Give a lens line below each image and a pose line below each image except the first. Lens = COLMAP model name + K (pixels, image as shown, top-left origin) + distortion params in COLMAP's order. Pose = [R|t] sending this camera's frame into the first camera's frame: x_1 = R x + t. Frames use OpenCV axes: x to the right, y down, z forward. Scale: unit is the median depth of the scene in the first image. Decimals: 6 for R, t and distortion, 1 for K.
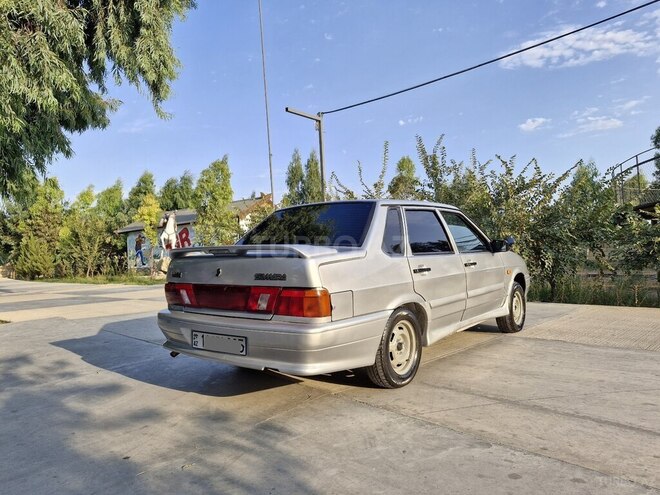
lens RADIAL K [[459.4, 0, 330.0], [0, 459.4, 247.5], [0, 0, 1]] dist [0.075865, -0.087527]
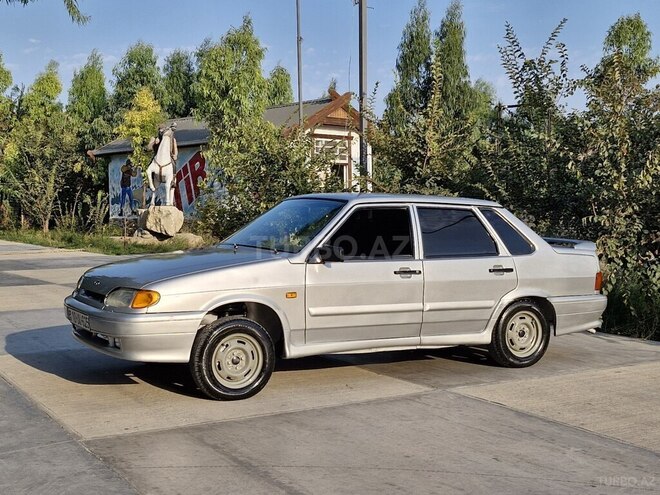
lens RADIAL K [[945.2, 0, 346.9], [0, 945.2, 249.4], [0, 0, 1]] dist [0.184669, -0.519041]
pose [[0.974879, 0.054110, -0.216062, 0.126198], [-0.037530, 0.996078, 0.080120, -0.028020], [0.219550, -0.069999, 0.973087, -0.084119]]
